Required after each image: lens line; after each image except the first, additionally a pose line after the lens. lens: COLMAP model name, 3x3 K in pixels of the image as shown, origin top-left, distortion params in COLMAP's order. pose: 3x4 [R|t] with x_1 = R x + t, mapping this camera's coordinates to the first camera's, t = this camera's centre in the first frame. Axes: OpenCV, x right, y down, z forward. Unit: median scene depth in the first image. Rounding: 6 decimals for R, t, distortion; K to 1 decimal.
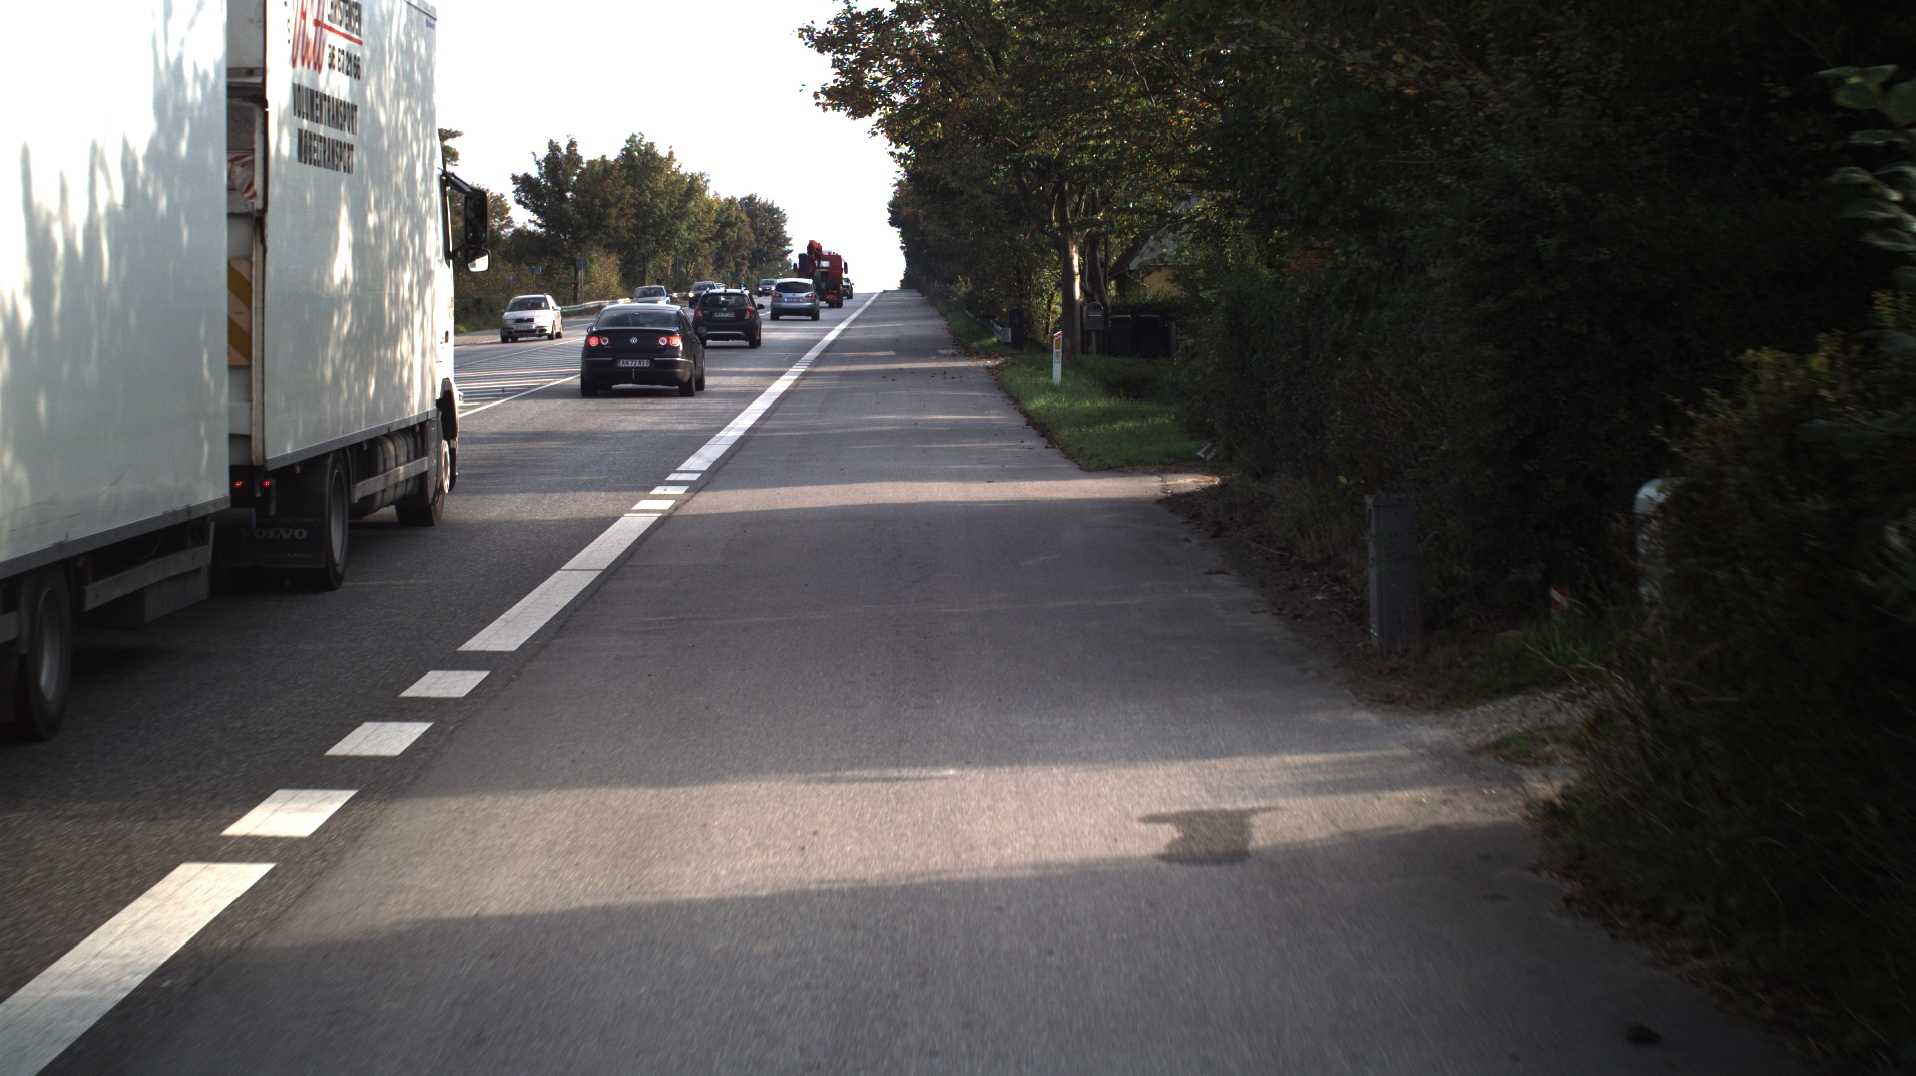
lens RADIAL K [[3459.2, 0, 958.0], [0, 3459.2, 538.0], [0, 0, 1]] dist [-0.299610, 0.140853]
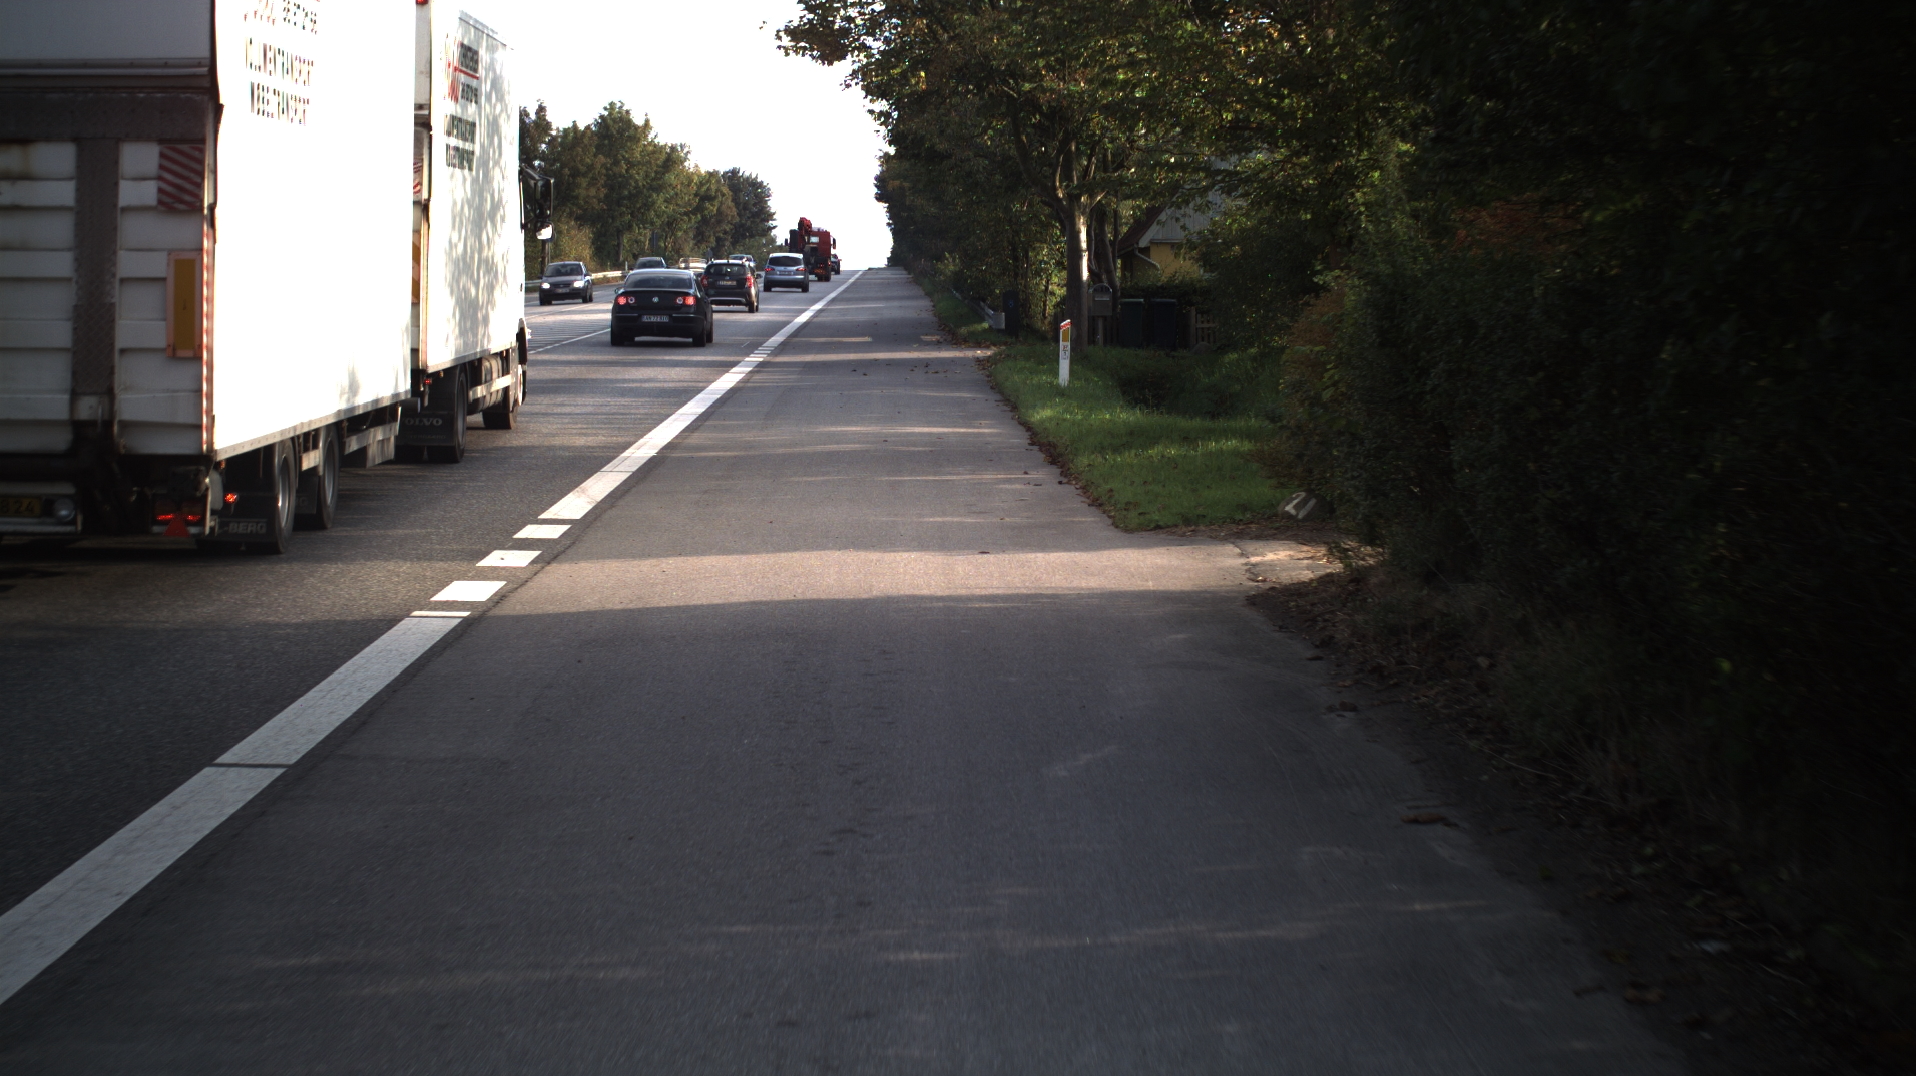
lens RADIAL K [[3459.2, 0, 958.0], [0, 3459.2, 538.0], [0, 0, 1]] dist [-0.299610, 0.140853]
pose [[0.999932, 0.010888, 0.004246, 0.000563], [-0.010914, 0.999921, 0.006210, -0.009968], [-0.004178, -0.006256, 0.999972, 0.141059]]
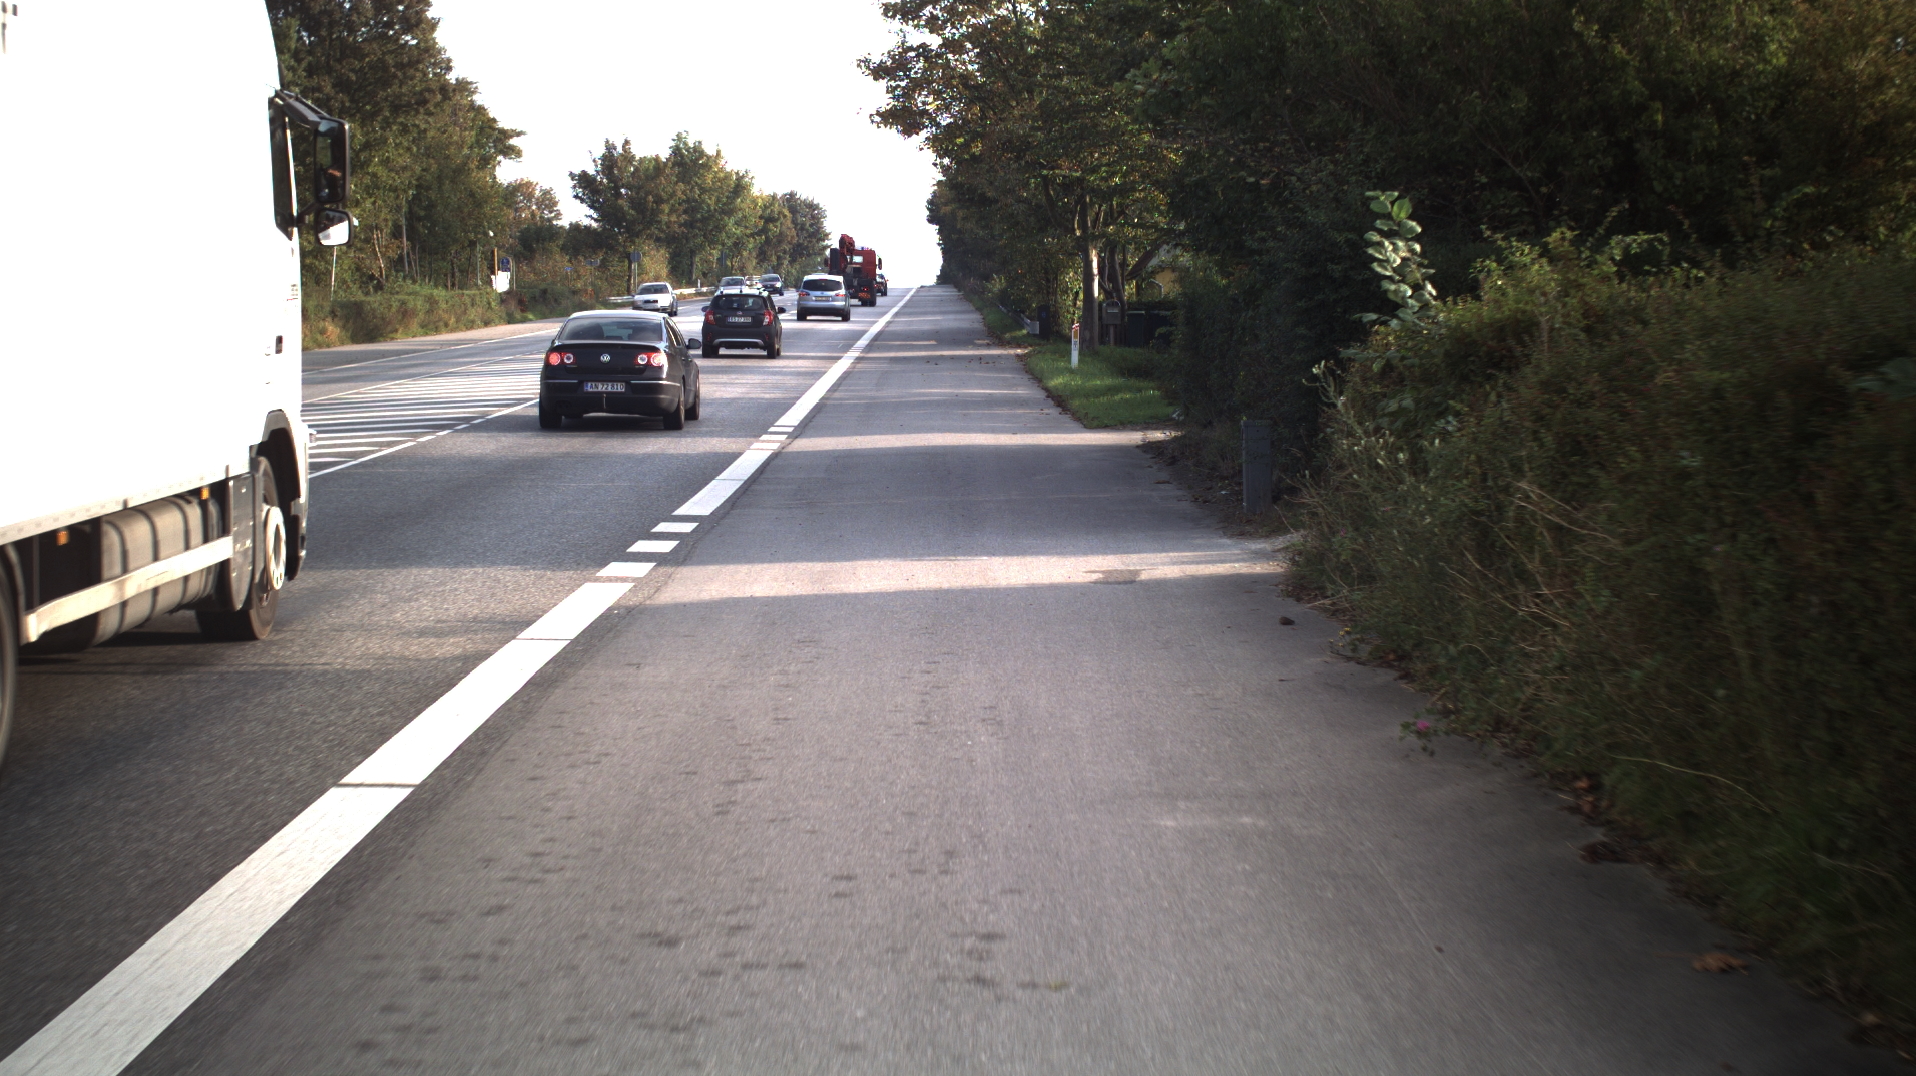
lens RADIAL K [[3459.2, 0, 958.0], [0, 3459.2, 538.0], [0, 0, 1]] dist [-0.299610, 0.140853]
pose [[0.999881, 0.012346, -0.009274, 0.000160], [-0.012333, 0.999923, 0.001409, 0.009593], [0.009291, -0.001295, 0.999956, -0.141771]]
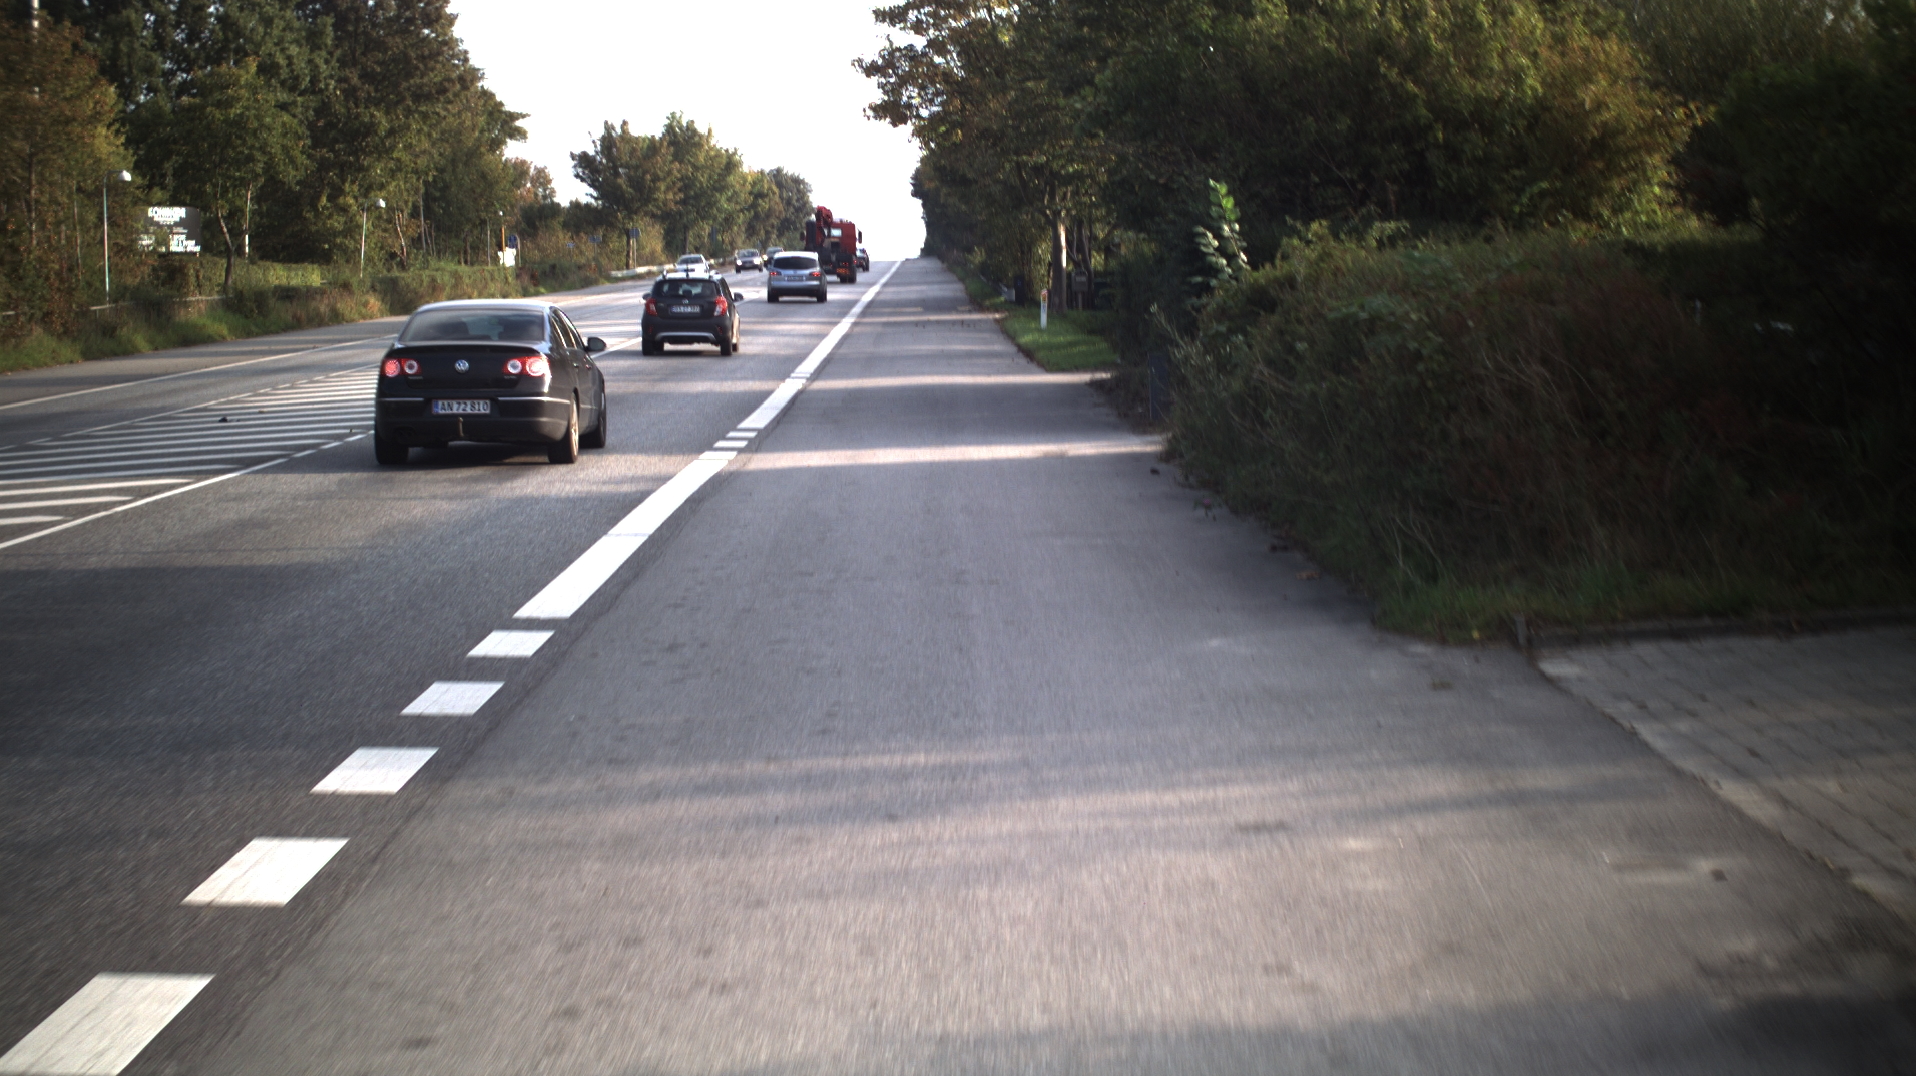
lens RADIAL K [[3459.2, 0, 958.0], [0, 3459.2, 538.0], [0, 0, 1]] dist [-0.299610, 0.140853]
pose [[0.999981, 0.003412, -0.005123, 0.001343], [-0.003363, 0.999949, 0.009538, 0.019589], [0.005156, -0.009520, 0.999941, -0.283836]]
